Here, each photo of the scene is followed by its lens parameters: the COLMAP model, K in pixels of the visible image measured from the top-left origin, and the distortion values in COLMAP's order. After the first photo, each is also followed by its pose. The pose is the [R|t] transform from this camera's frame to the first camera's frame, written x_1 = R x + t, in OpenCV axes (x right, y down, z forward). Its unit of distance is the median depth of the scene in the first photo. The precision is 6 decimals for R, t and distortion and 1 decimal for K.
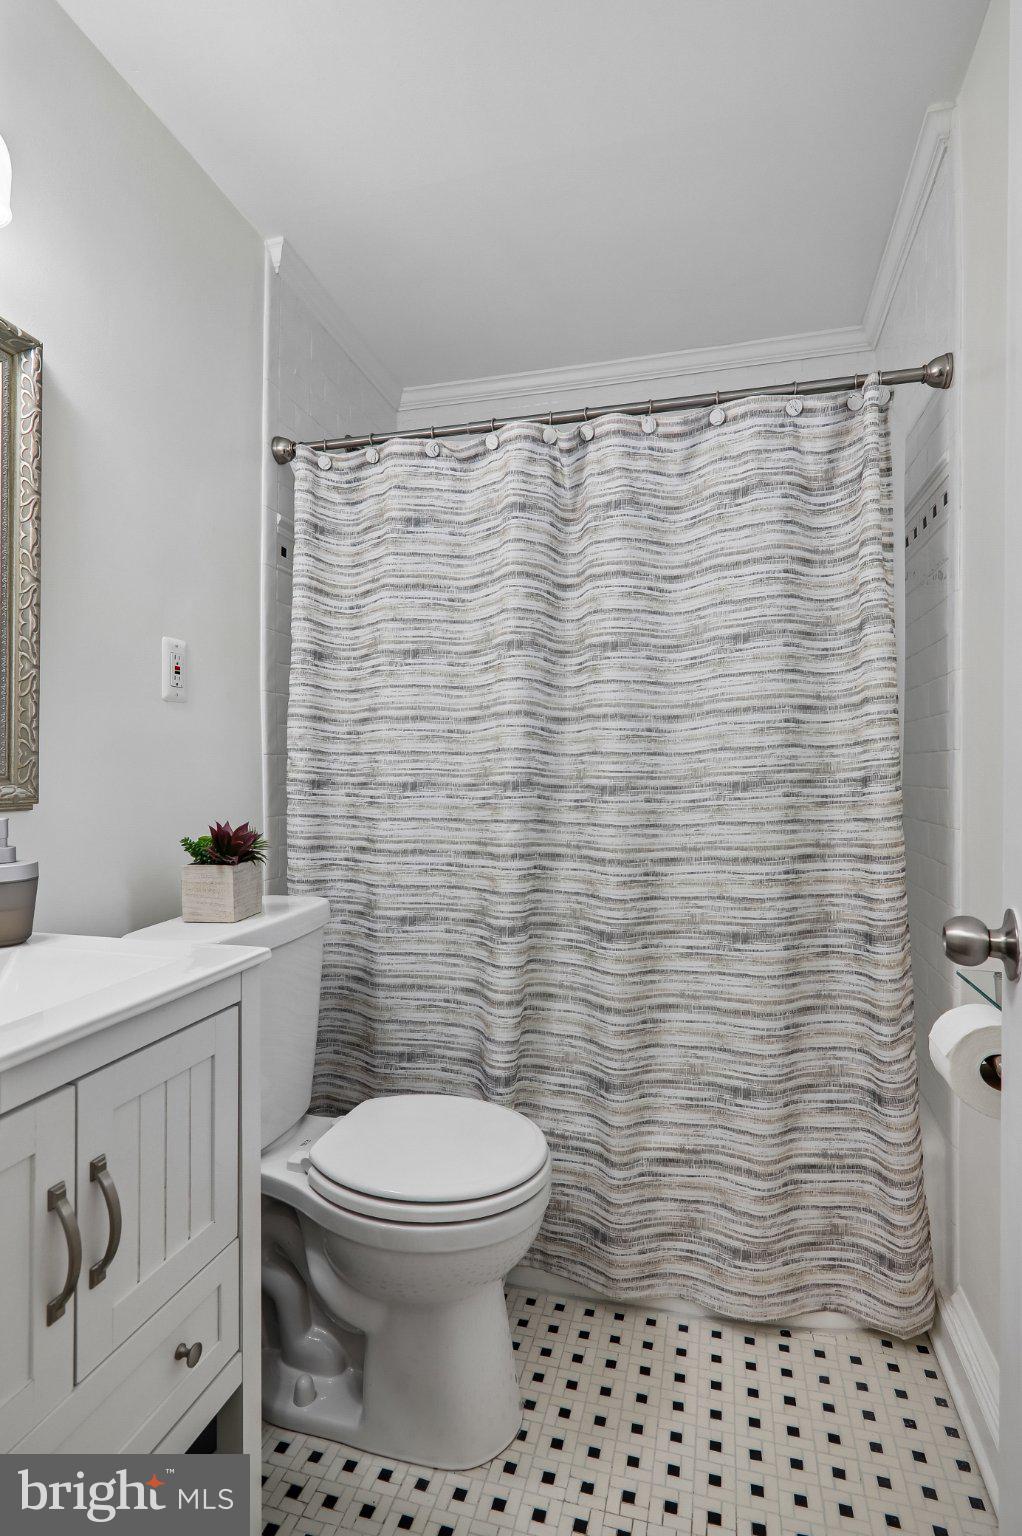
lens RADIAL K [[748.4, 0, 510.6], [0, 748.4, 767.0], [0, 0, 1]] dist [0.003014, -0.001058]
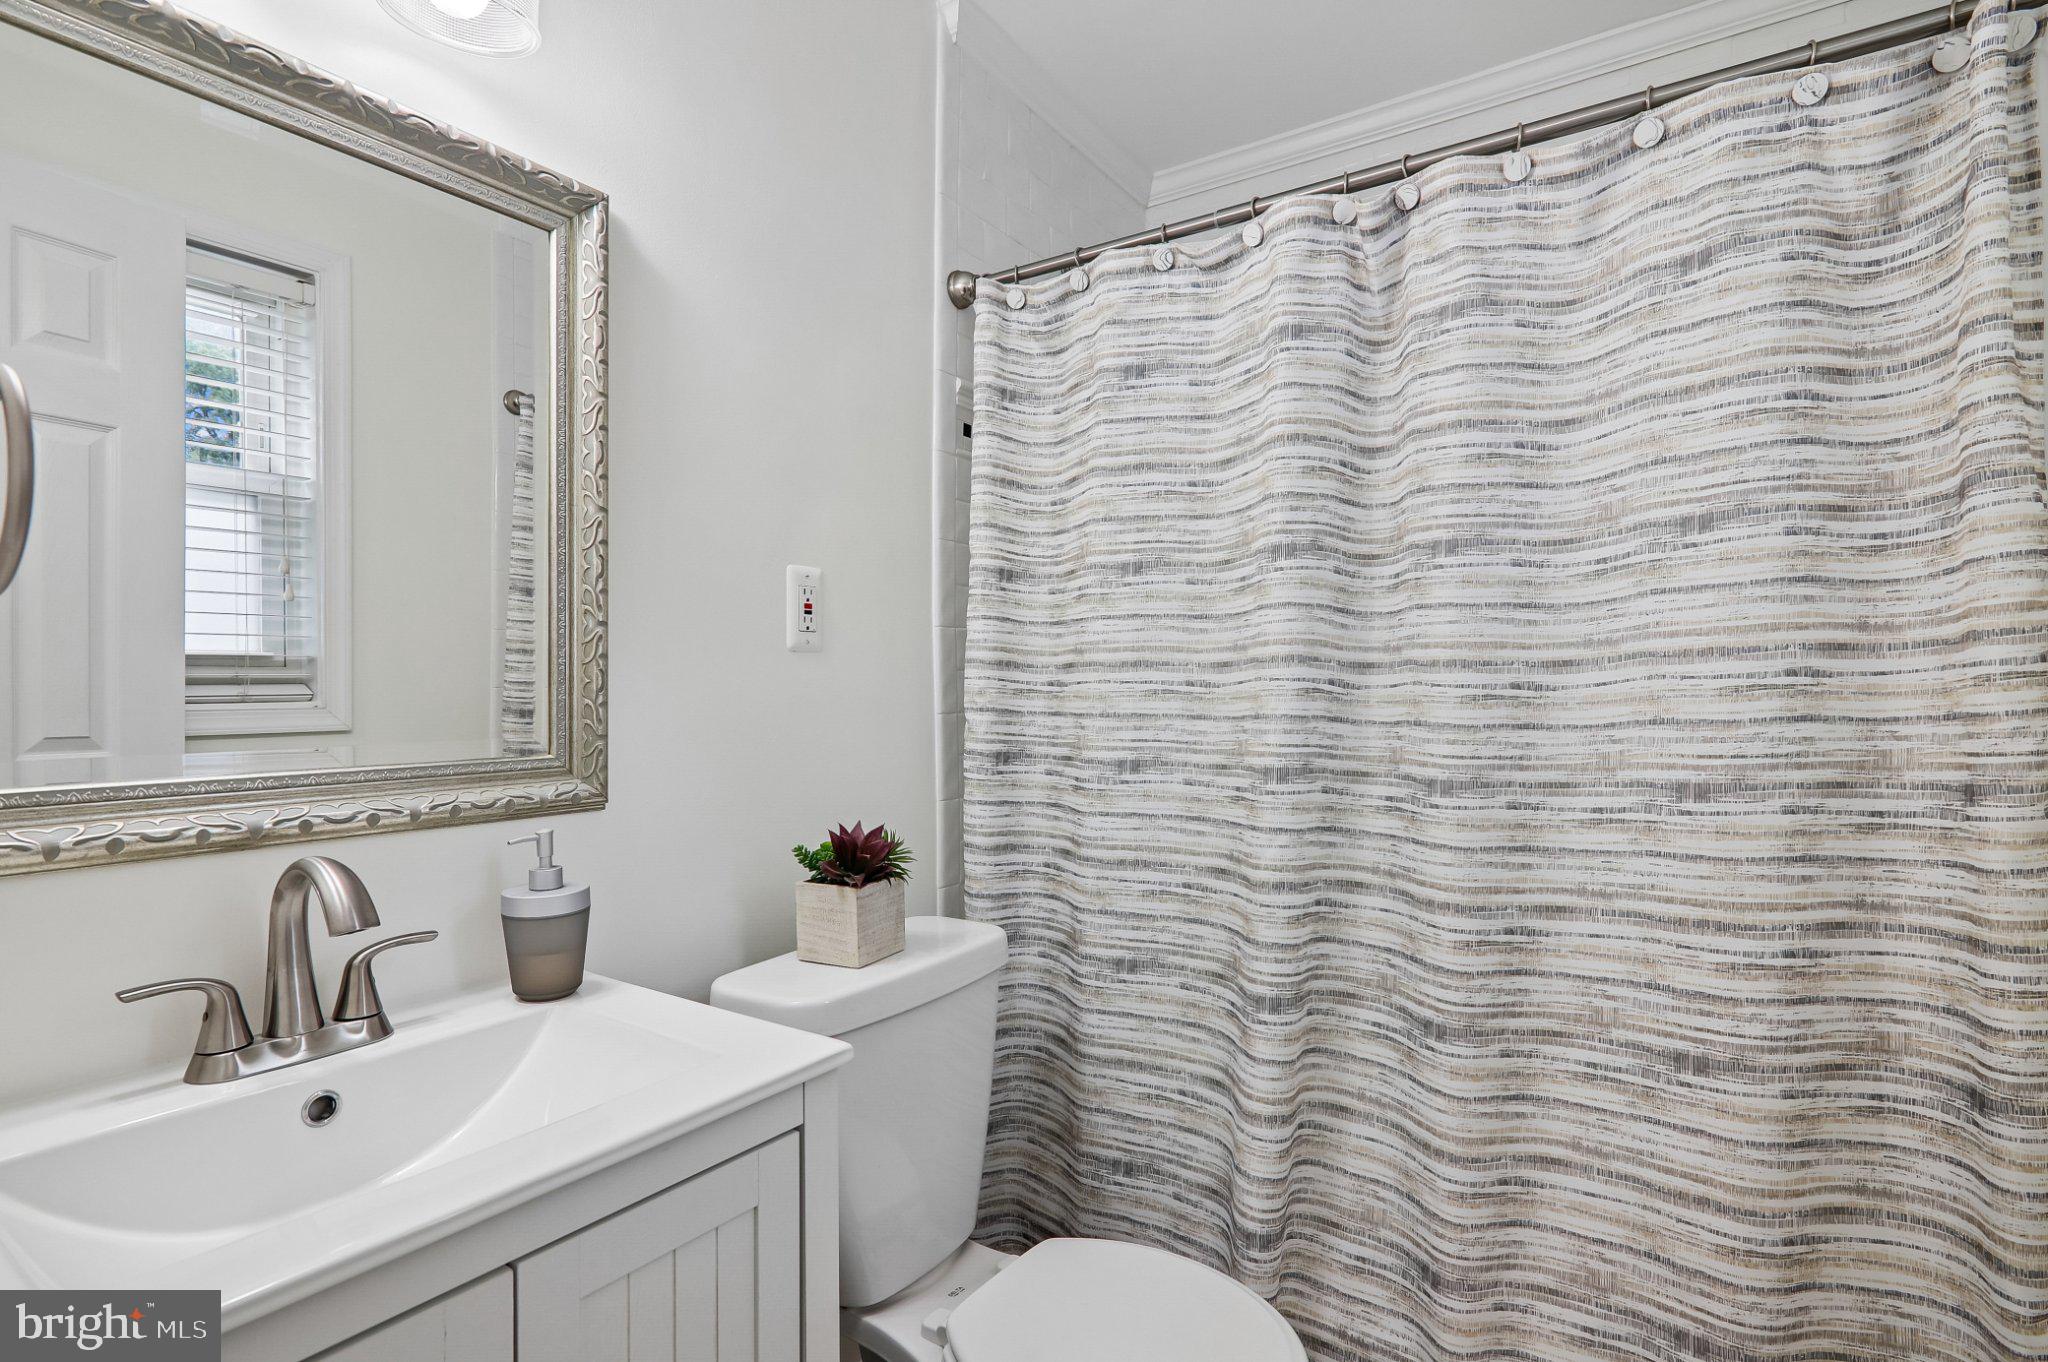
lens RADIAL K [[997.9, 0, 1032.8], [0, 997.9, 689.8], [0, 0, 1]] dist [0.003014, -0.001058]
pose [[0.946645, -0.000082, -0.322278, 0.080090], [0.002658, 0.999968, 0.007554, -0.054745], [0.322267, -0.008007, 0.946615, 0.135023]]
